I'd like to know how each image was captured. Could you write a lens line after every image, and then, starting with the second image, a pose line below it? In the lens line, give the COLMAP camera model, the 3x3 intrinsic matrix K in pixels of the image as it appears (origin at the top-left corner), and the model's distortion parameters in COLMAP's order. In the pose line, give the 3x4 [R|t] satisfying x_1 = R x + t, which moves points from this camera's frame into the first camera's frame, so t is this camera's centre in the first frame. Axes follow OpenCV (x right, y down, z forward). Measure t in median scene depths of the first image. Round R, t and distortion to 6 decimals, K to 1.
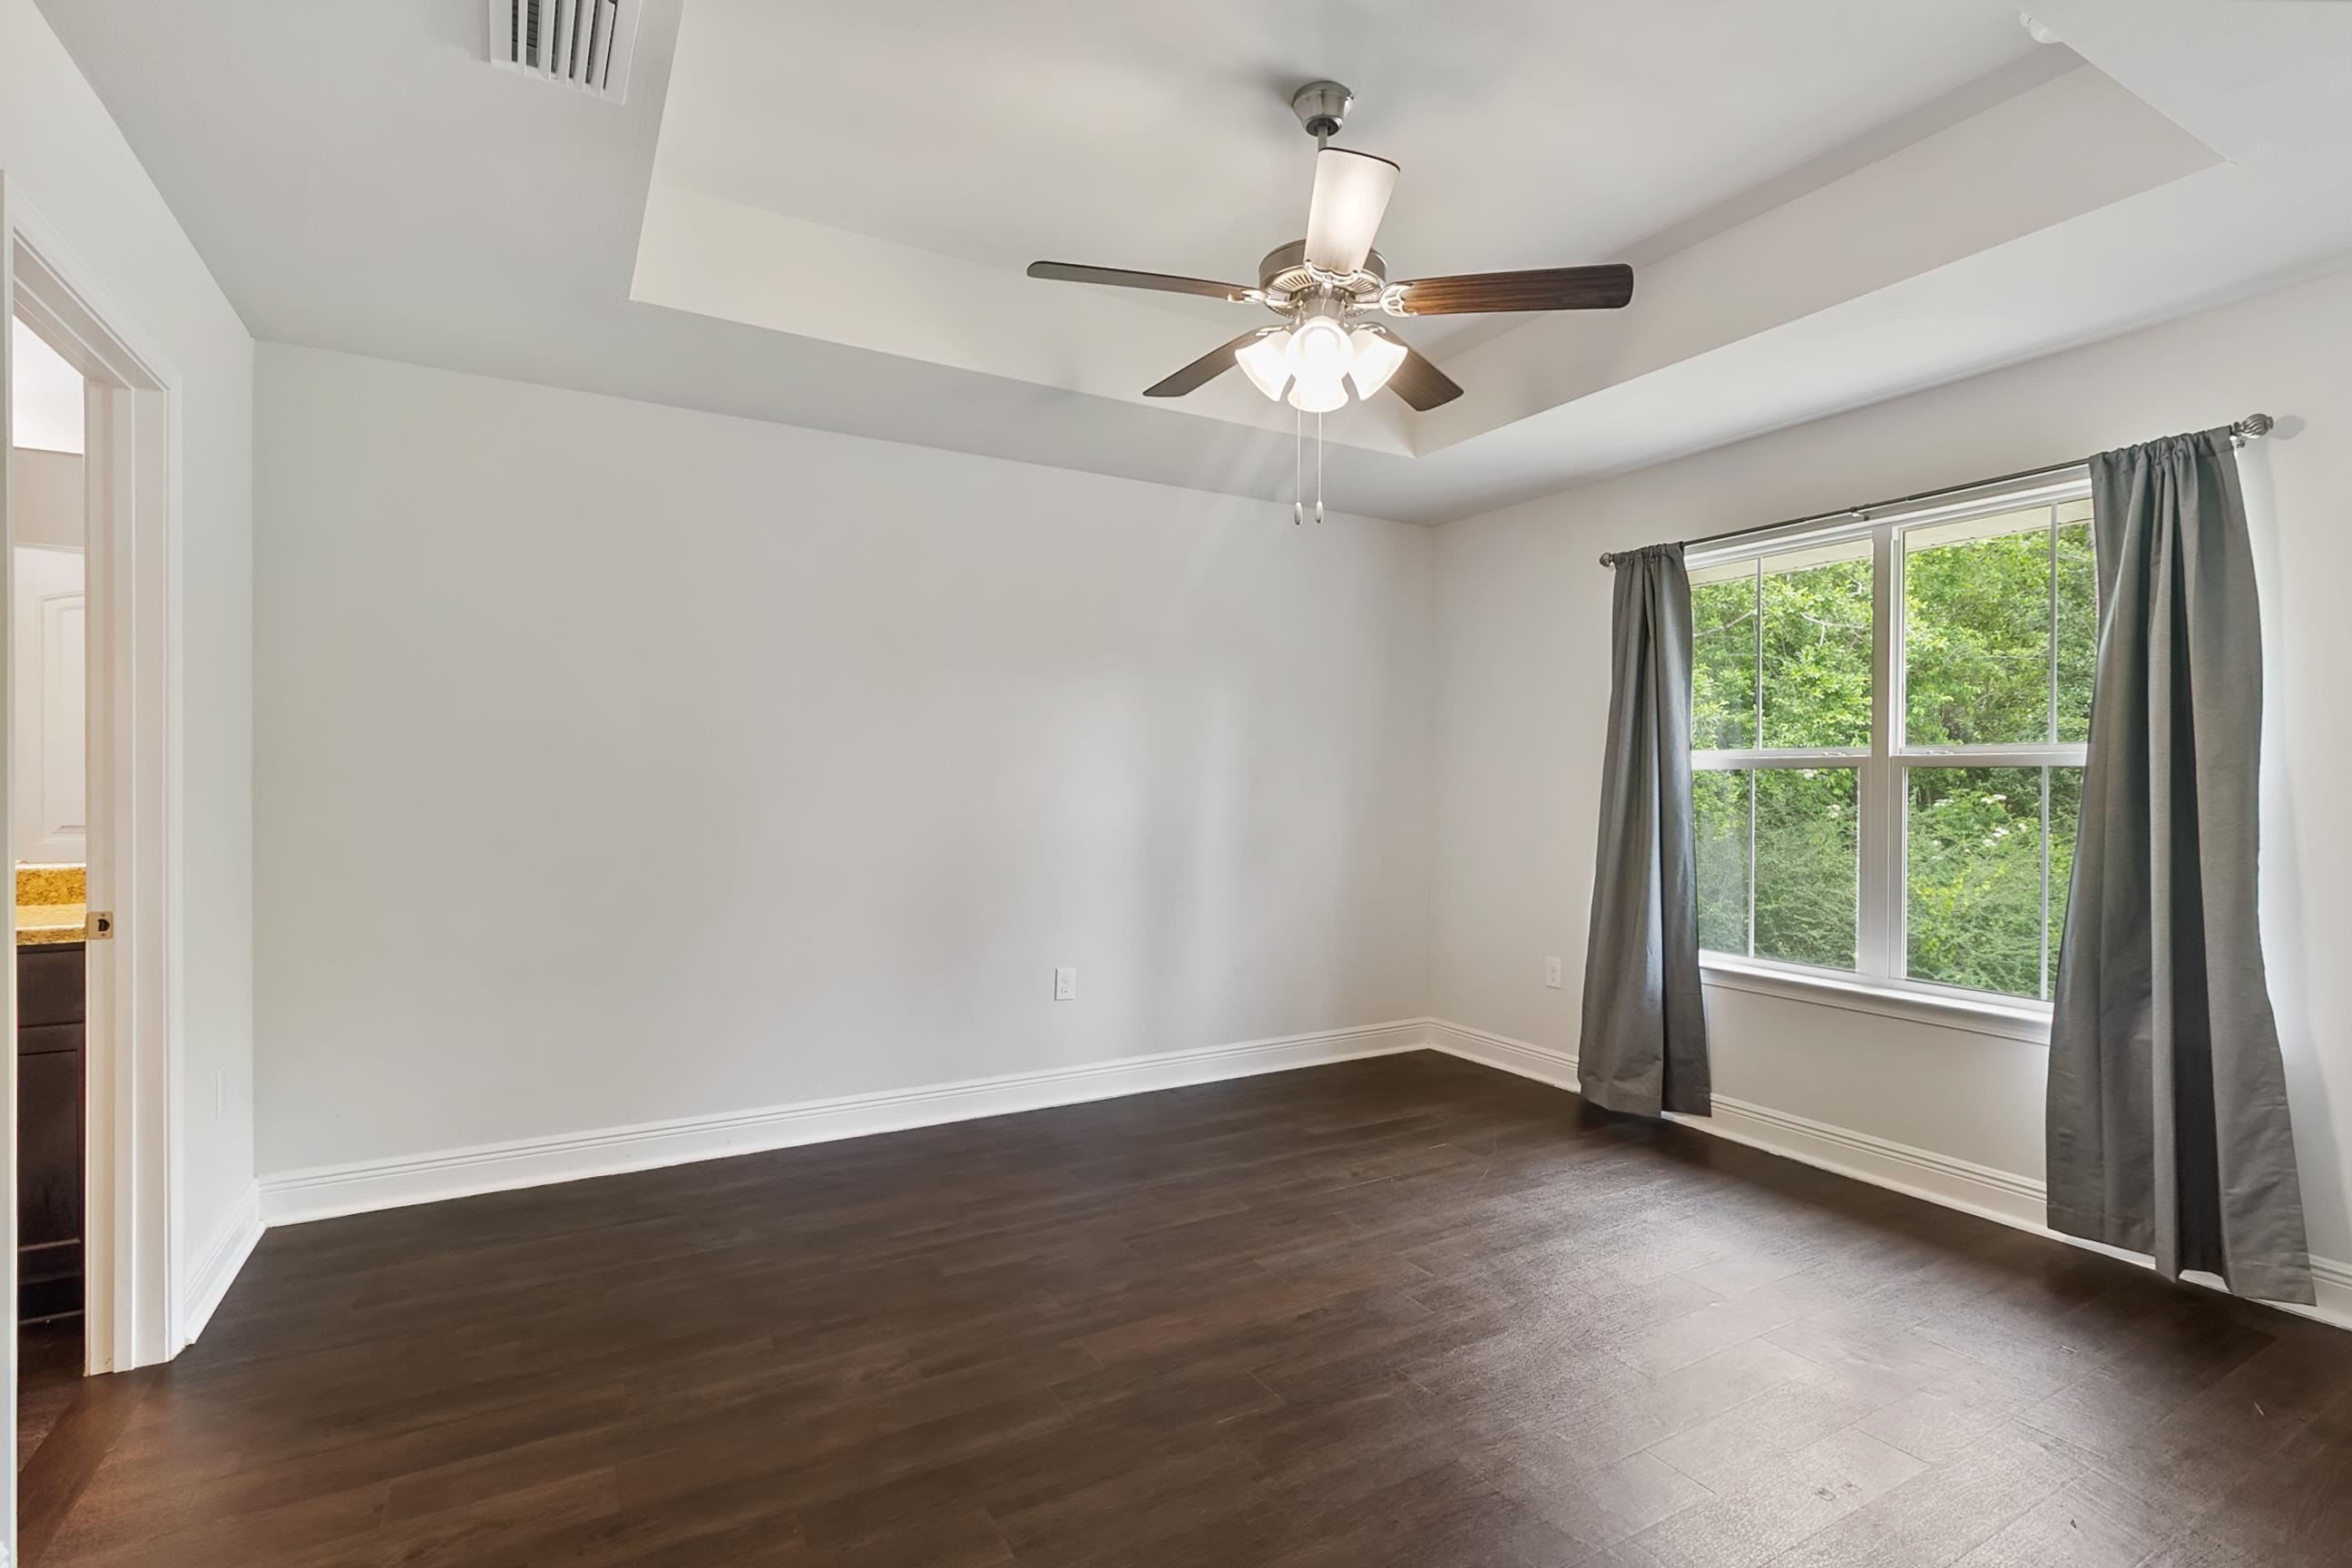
lens RADIAL K [[1113.0, 0, 1176.0], [0, 1113.0, 784.0], [0, 0, 1]] dist [-0.016503, -0.000538]
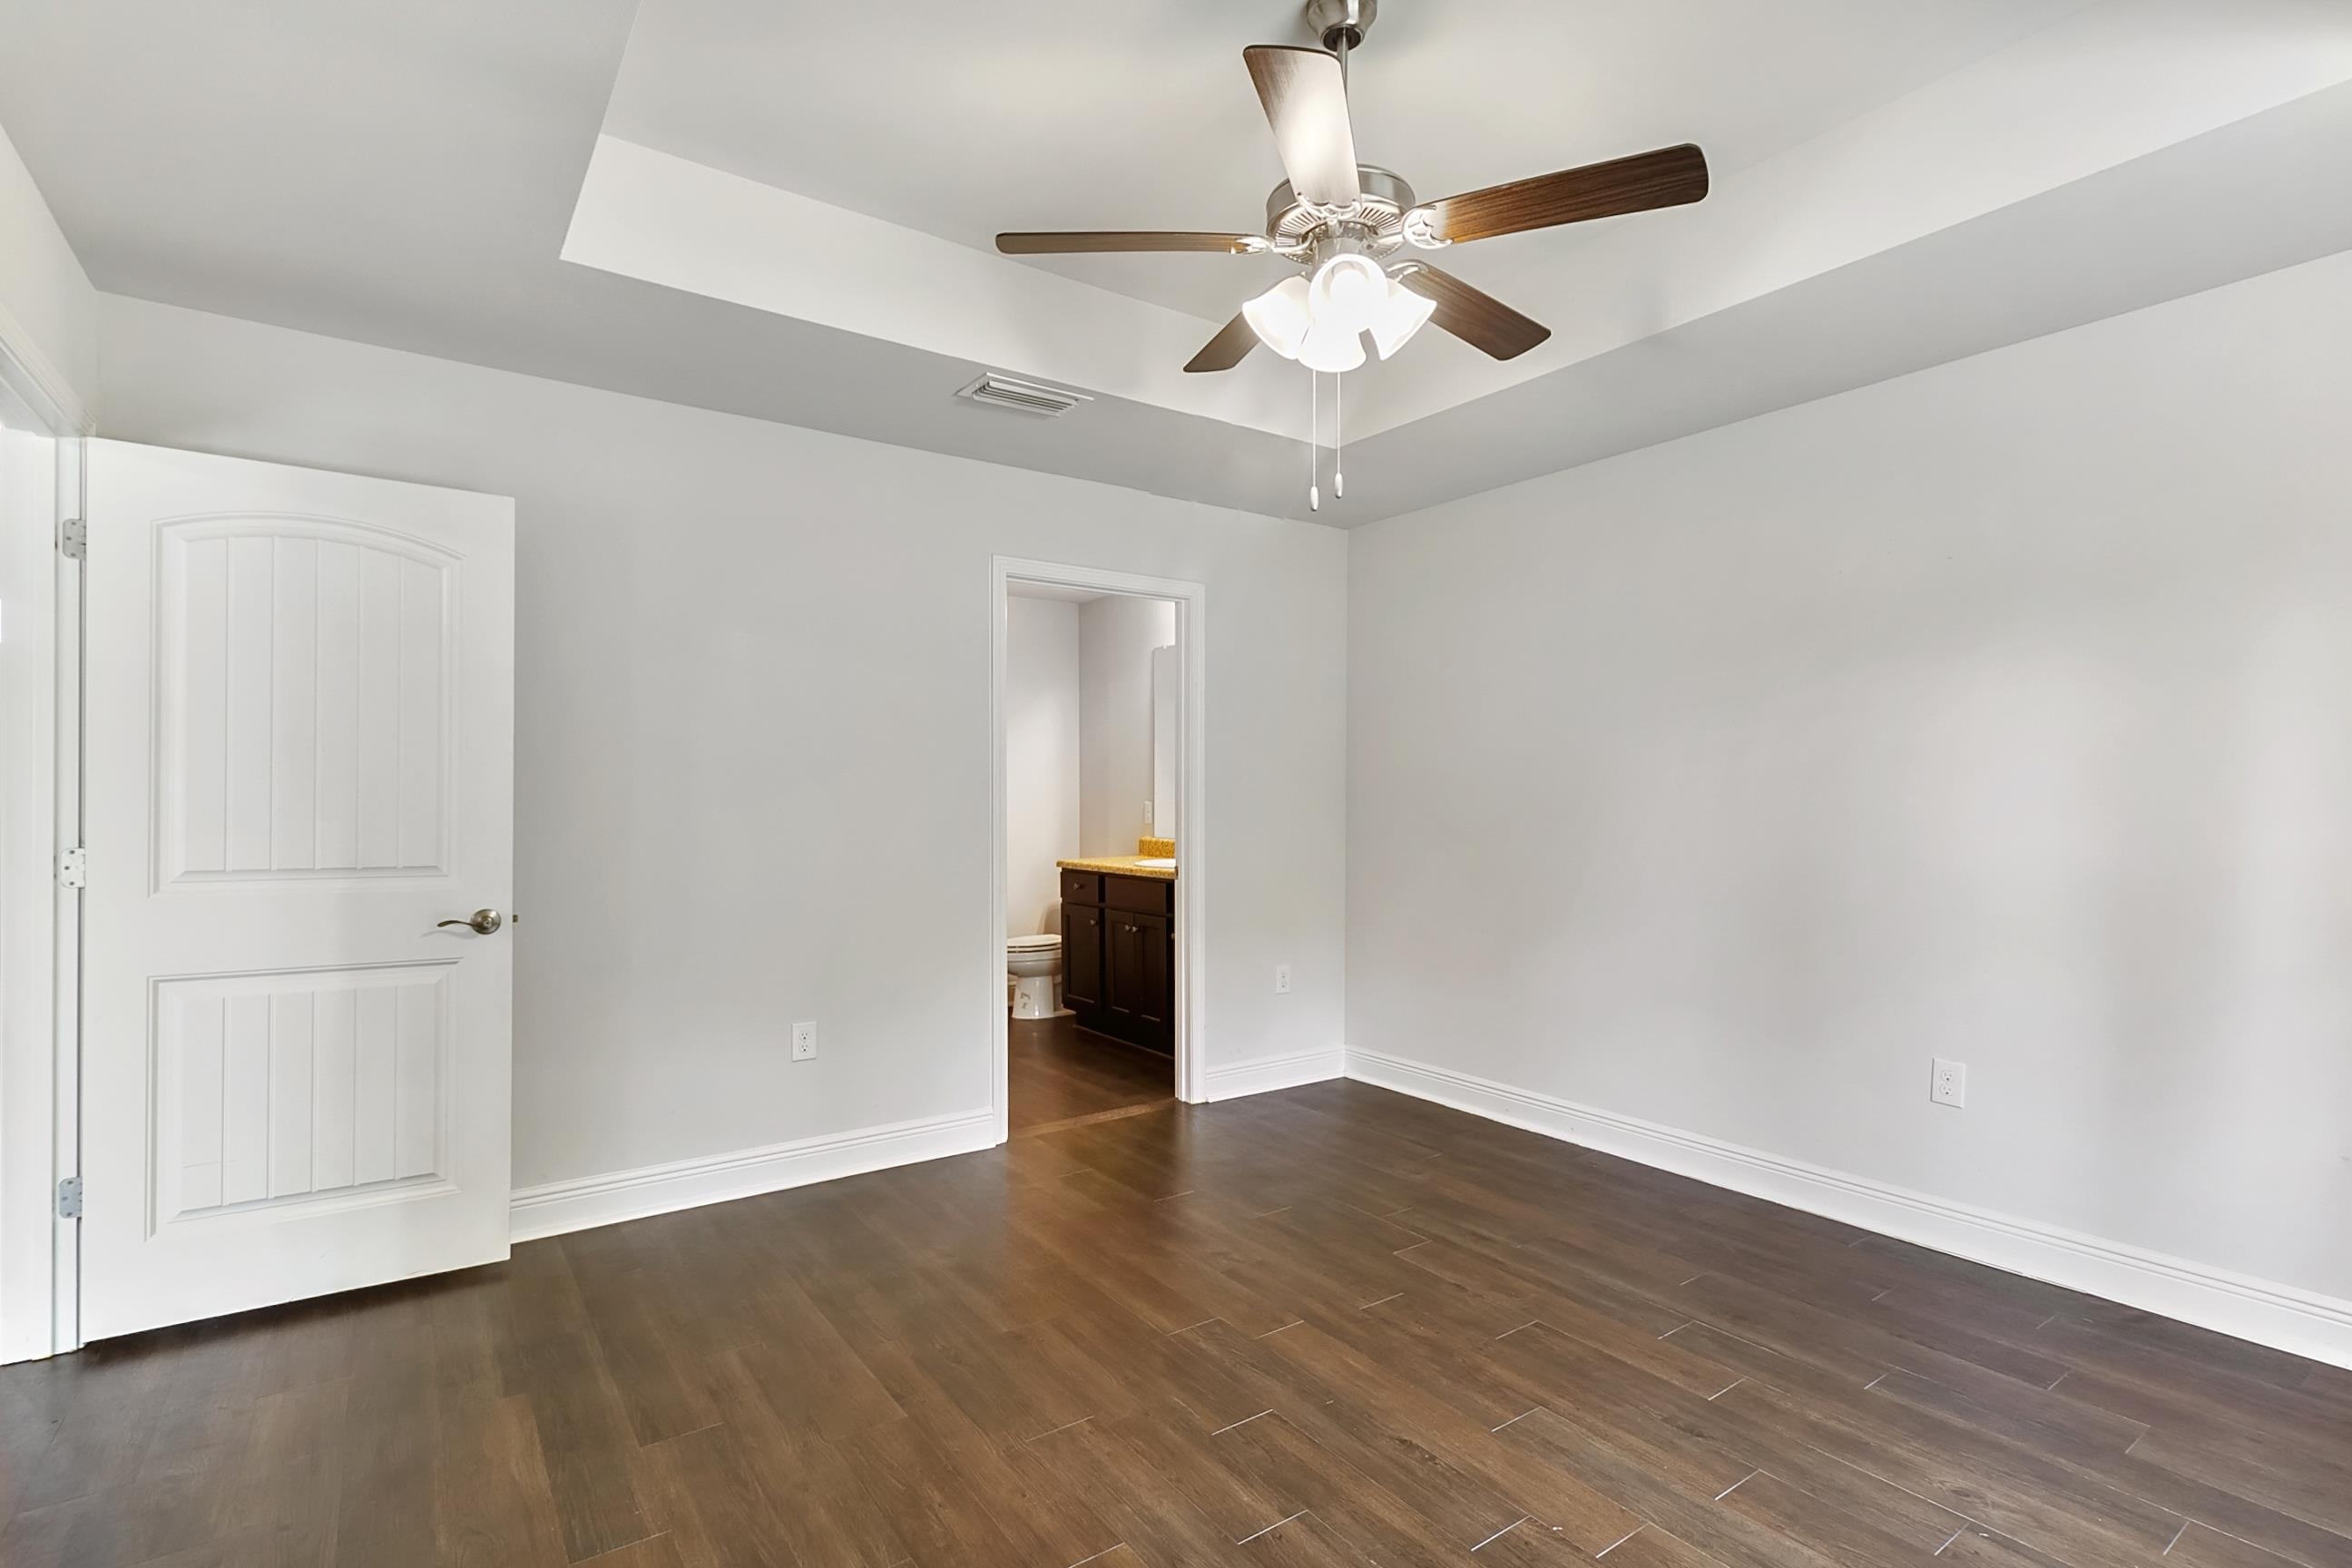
lens RADIAL K [[1090.3, 0, 1192.3], [0, 1090.3, 766.3], [0, 0, 1]] dist [0.001123, 0.000250]
pose [[0.119380, -0.030660, -0.992375, 0.814818], [-0.001452, 0.999517, -0.031055, 0.003266], [0.992848, 0.005149, 0.119278, 0.661145]]
